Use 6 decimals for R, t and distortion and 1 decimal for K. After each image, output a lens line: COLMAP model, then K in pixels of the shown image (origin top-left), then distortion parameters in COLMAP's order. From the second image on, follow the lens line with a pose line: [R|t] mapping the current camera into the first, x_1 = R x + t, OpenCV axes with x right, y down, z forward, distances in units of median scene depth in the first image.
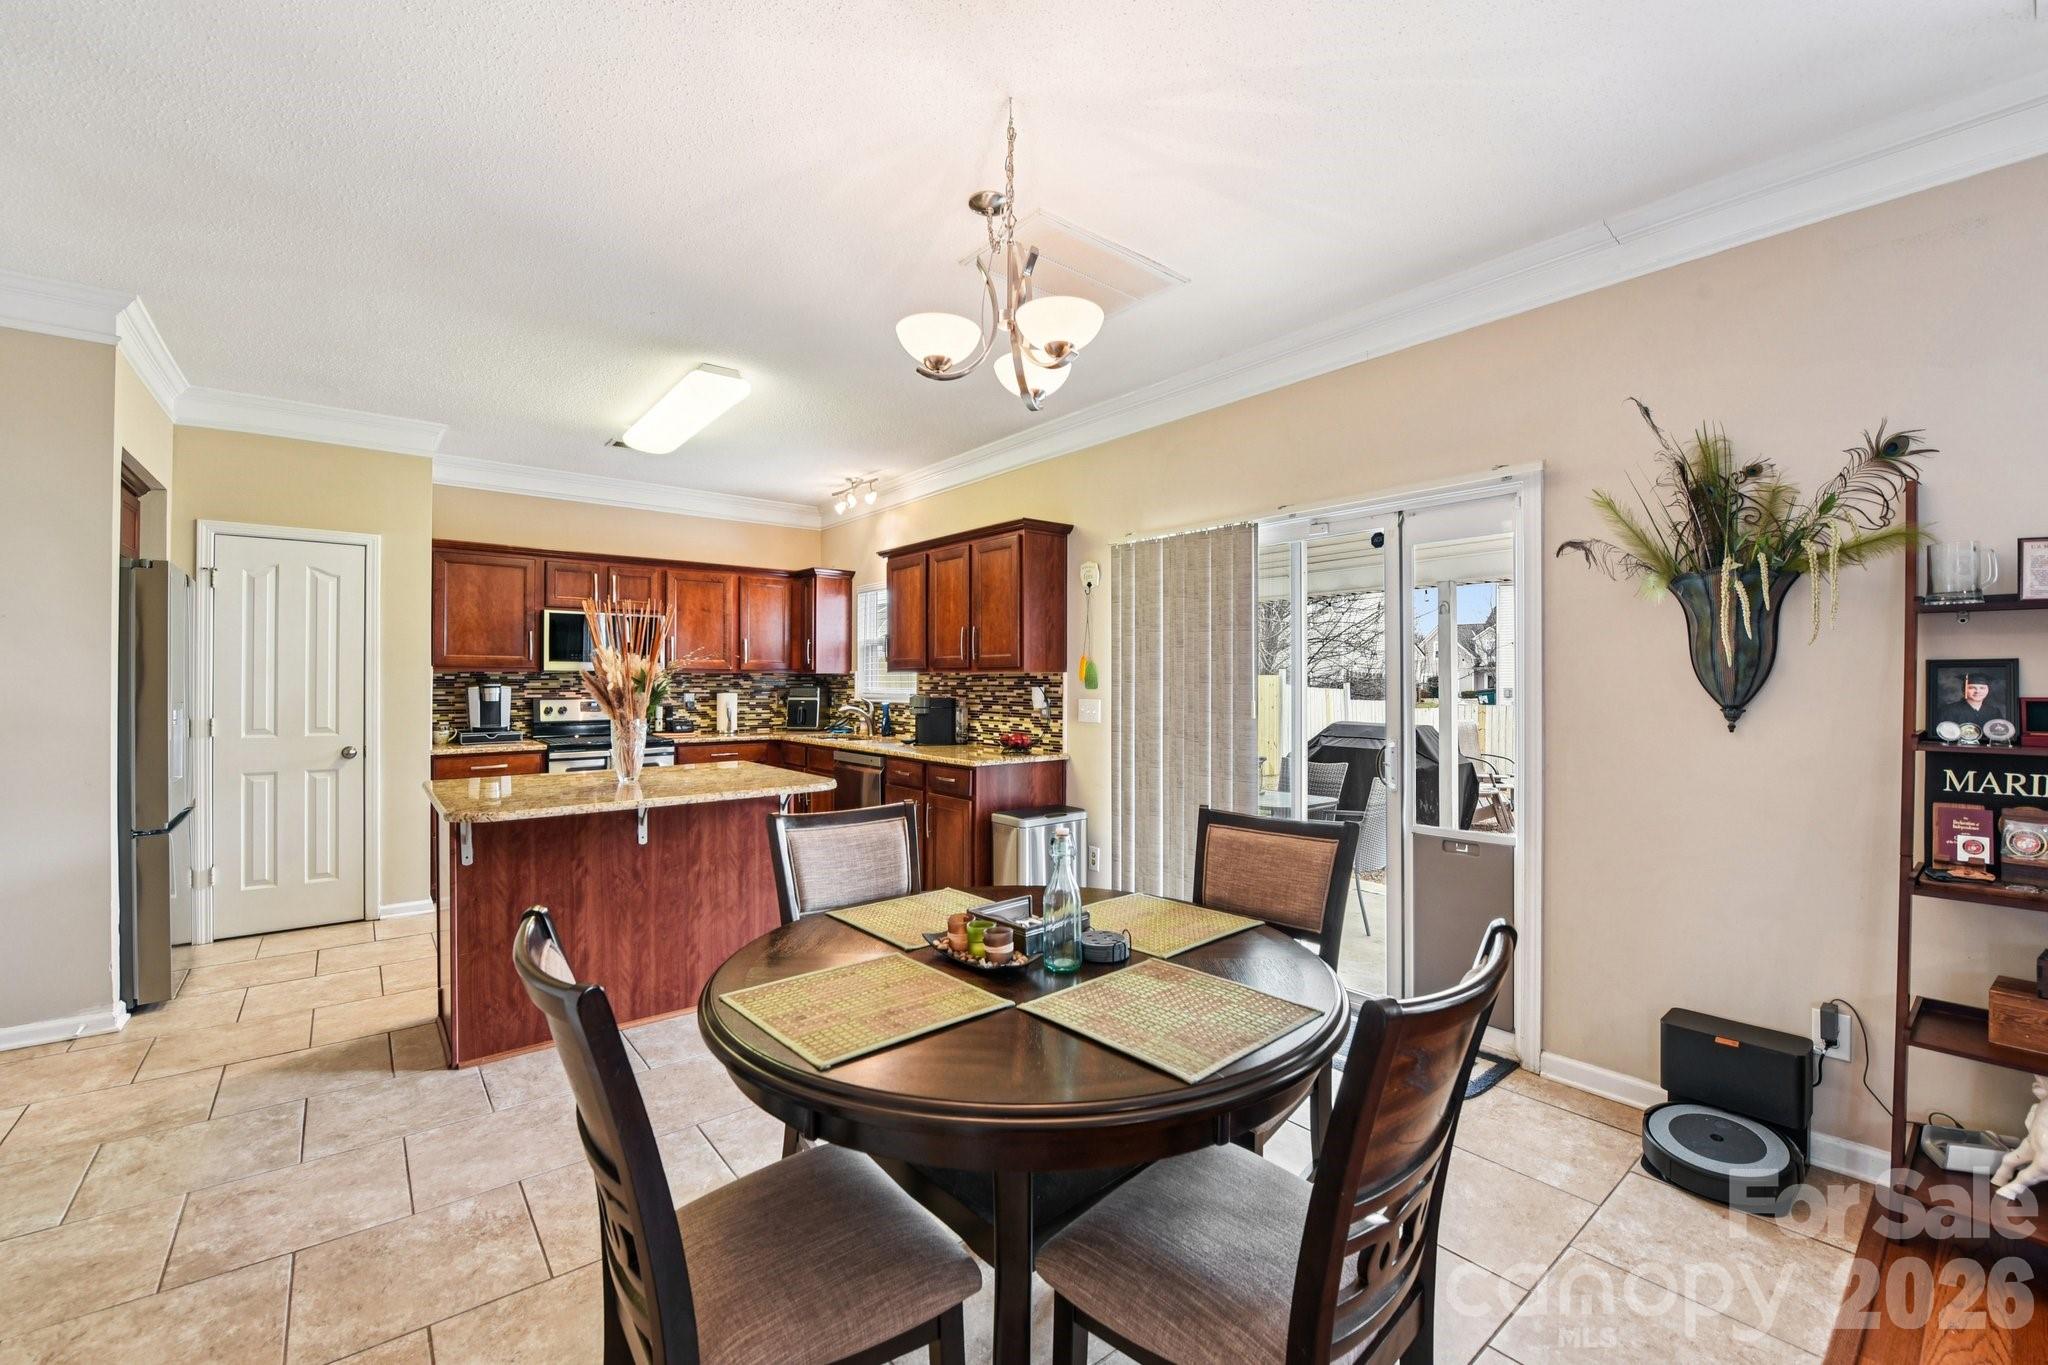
lens RADIAL K [[833.8, 0, 1029.5], [0, 833.8, 679.9], [0, 0, 1]] dist [-0.020532, 0.000219]
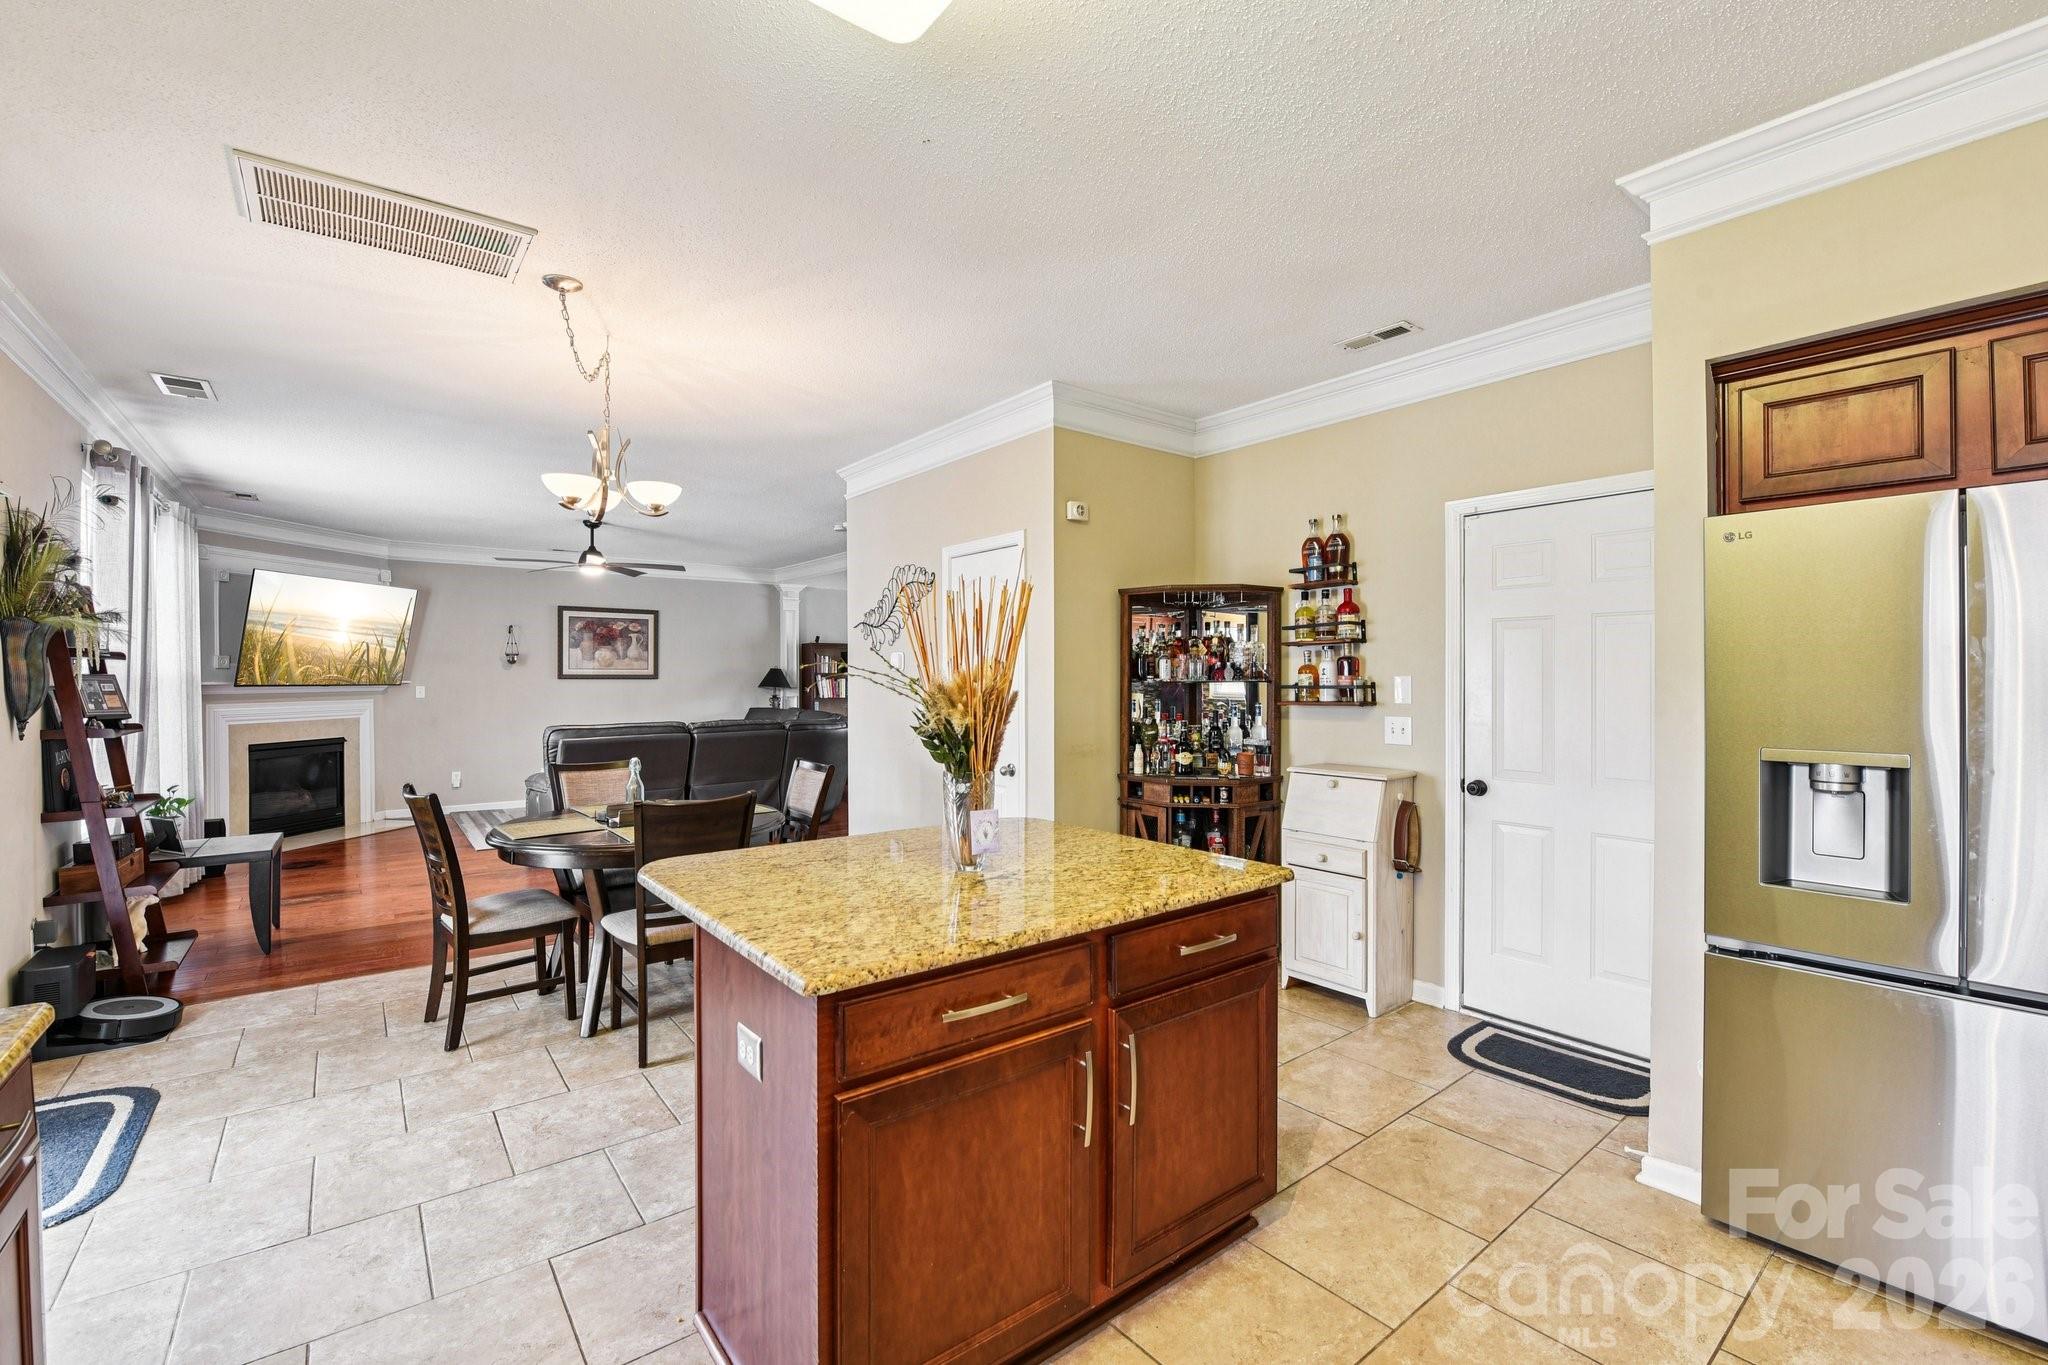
lens RADIAL K [[871.1, 0, 1026.3], [0, 871.1, 675.6], [0, 0, 1]] dist [-0.000631, -0.000100]
pose [[-0.999827, 0.002236, 0.018472, -0.342886], [0.002205, 0.999996, -0.001719, -0.015856], [-0.018476, -0.001678, -0.999828, 1.059928]]
